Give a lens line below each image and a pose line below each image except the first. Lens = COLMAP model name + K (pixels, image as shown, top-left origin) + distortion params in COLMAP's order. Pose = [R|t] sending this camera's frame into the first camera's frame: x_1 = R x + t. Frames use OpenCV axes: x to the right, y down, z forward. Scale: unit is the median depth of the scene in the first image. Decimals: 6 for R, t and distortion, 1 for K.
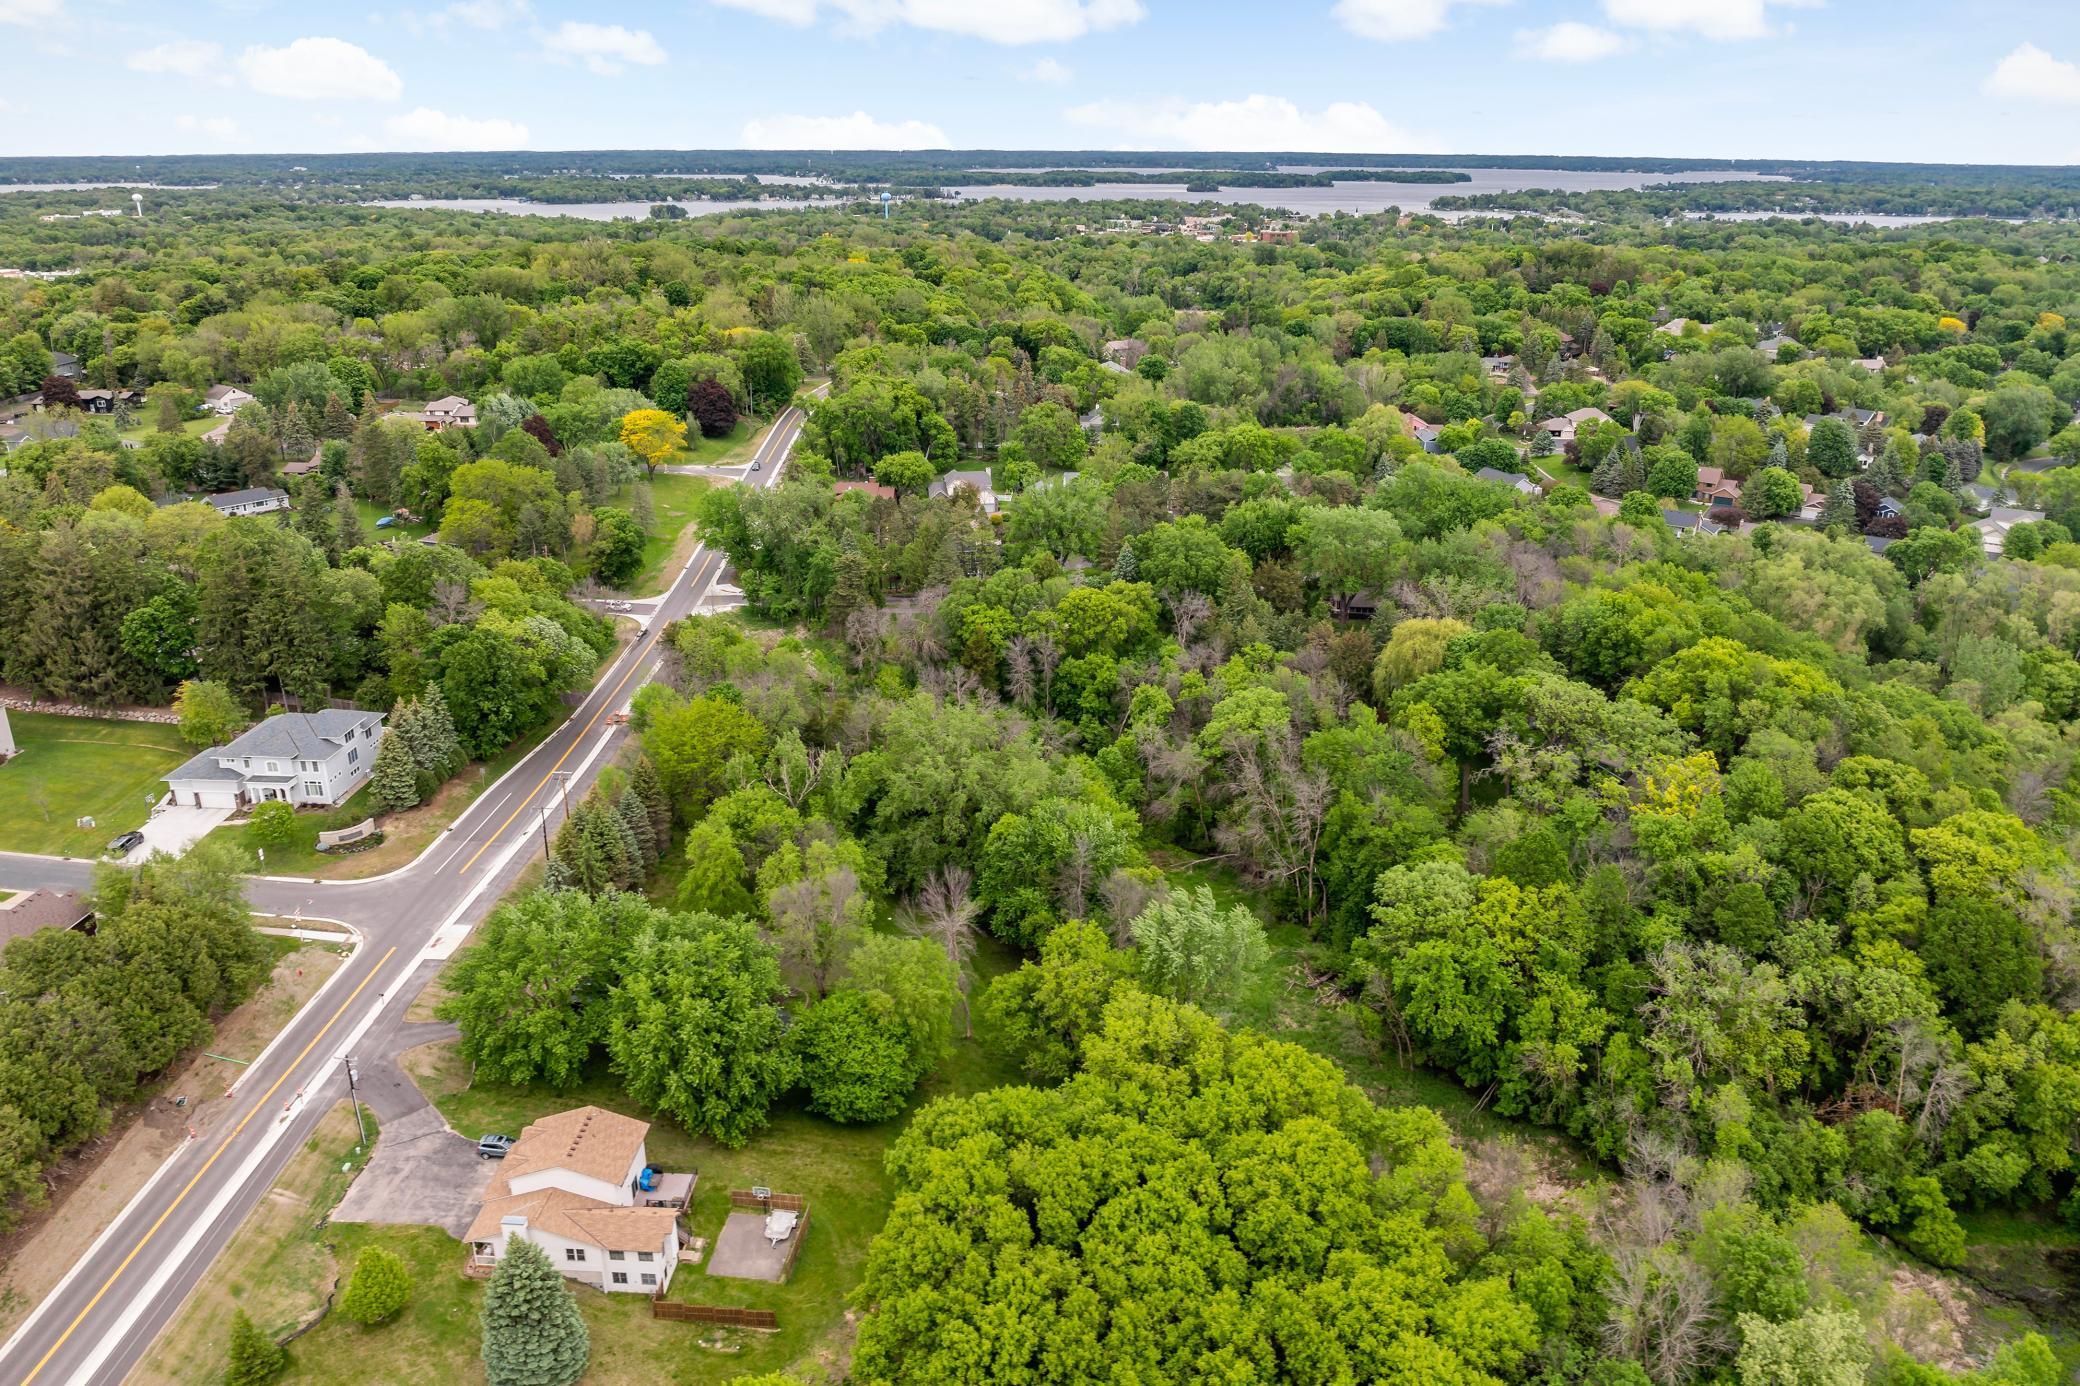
lens RADIAL K [[1487.4, 0, 1044.5], [0, 1487.4, 692.8], [0, 0, 1]] dist [-0.038770, 0.007986]
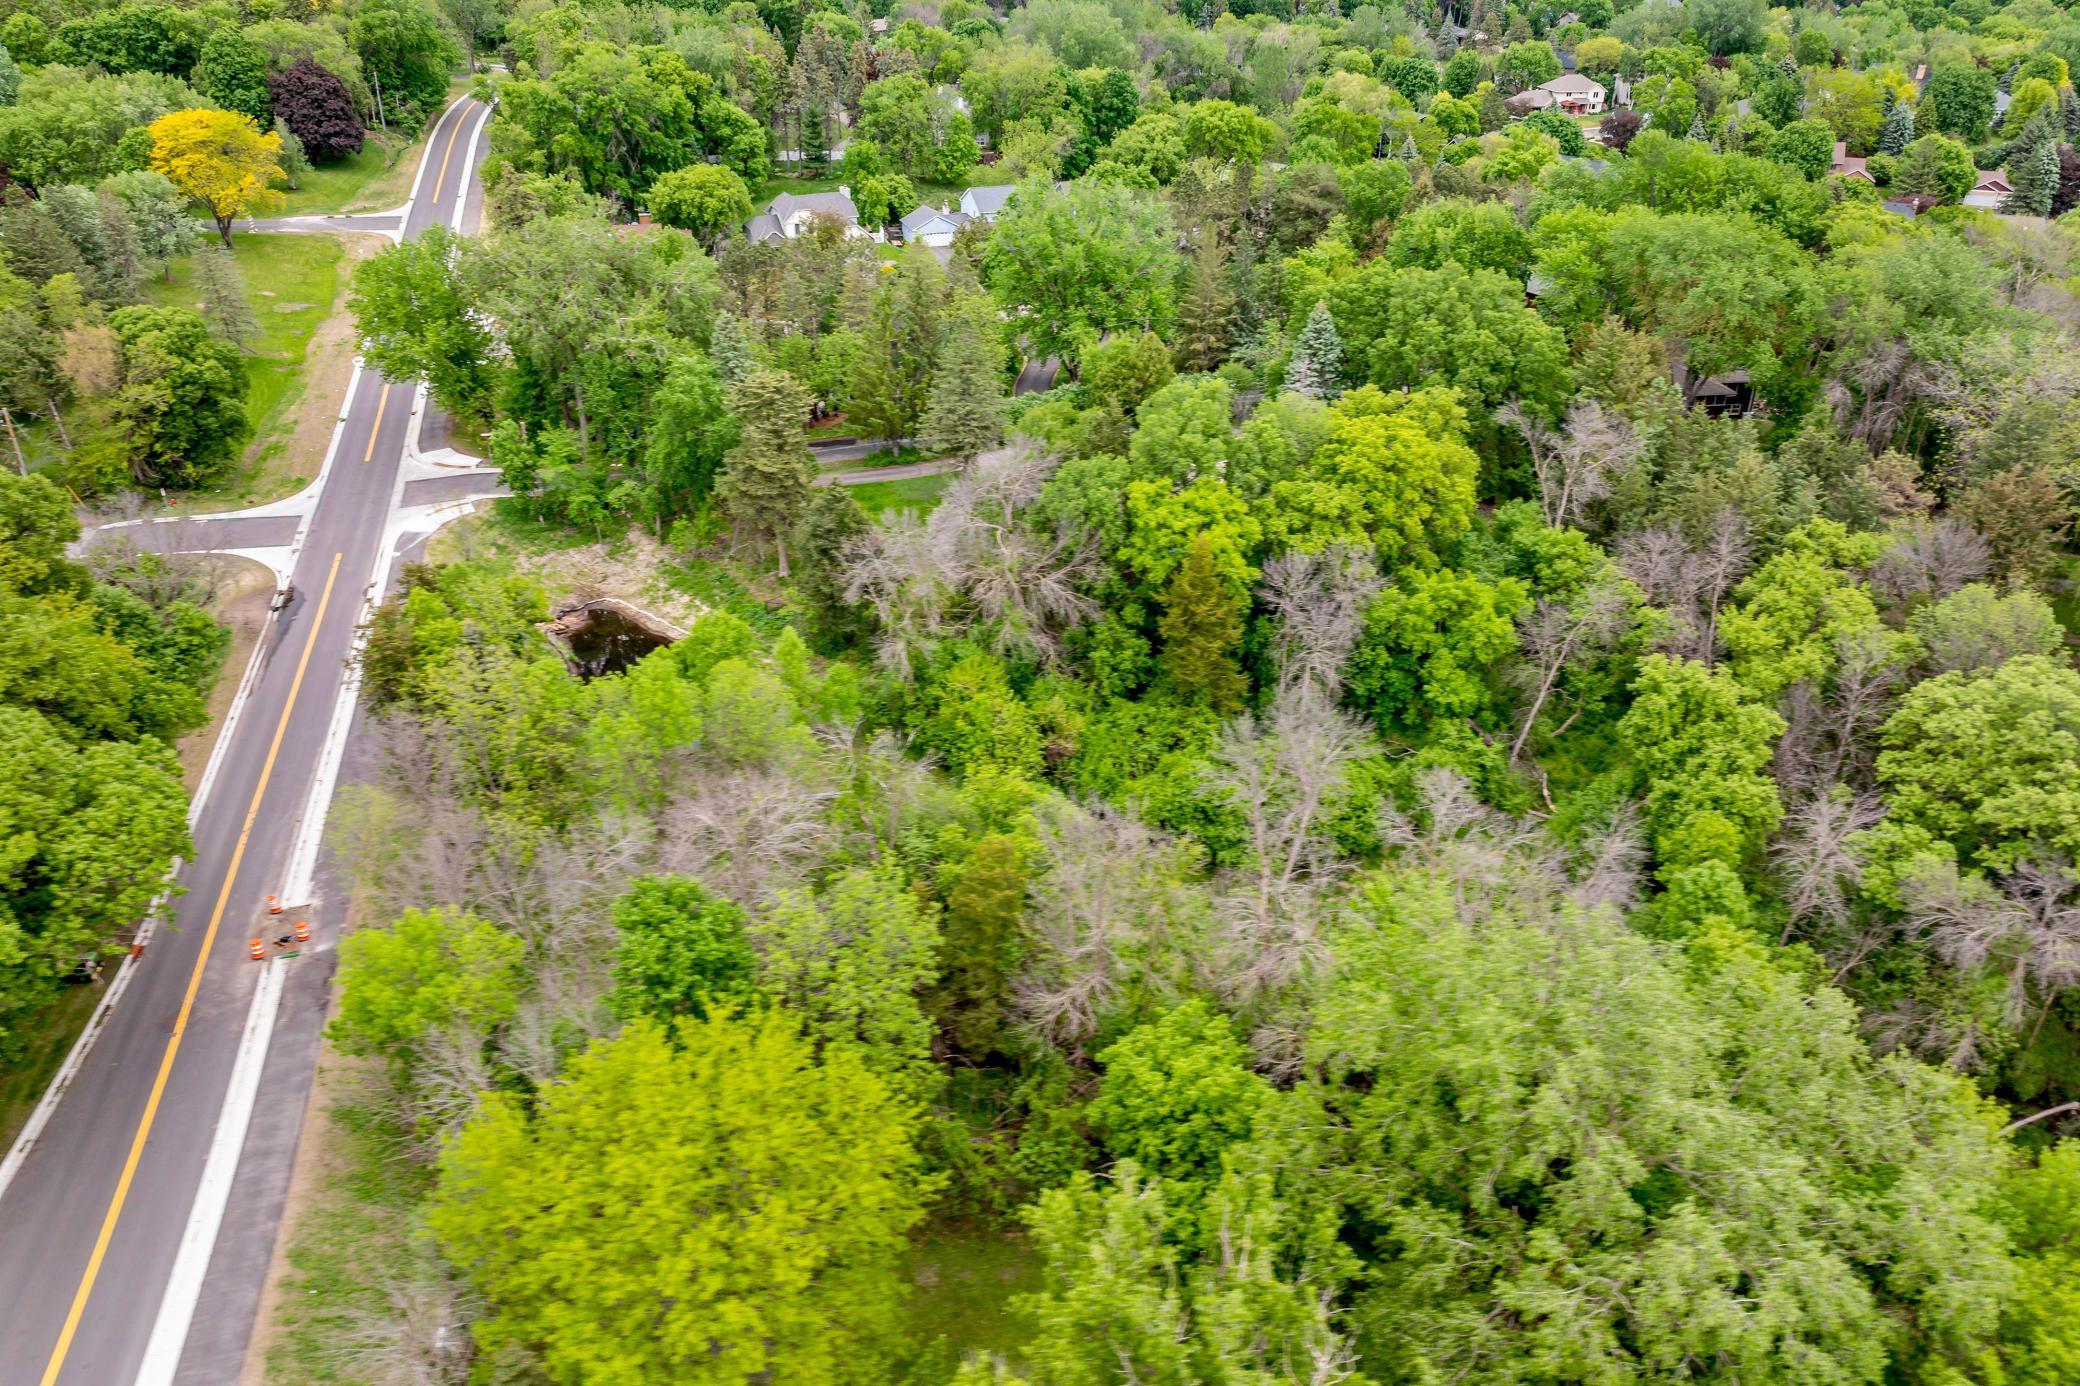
lens RADIAL K [[1487.4, 0, 1035.2], [0, 1487.4, 696.0], [0, 0, 1]] dist [-0.038770, 0.007986]
pose [[0.969766, -0.127986, 0.207783, -0.124682], [0.091854, 0.980256, 0.175101, -0.055280], [-0.226091, -0.150721, 0.962375, 0.439149]]
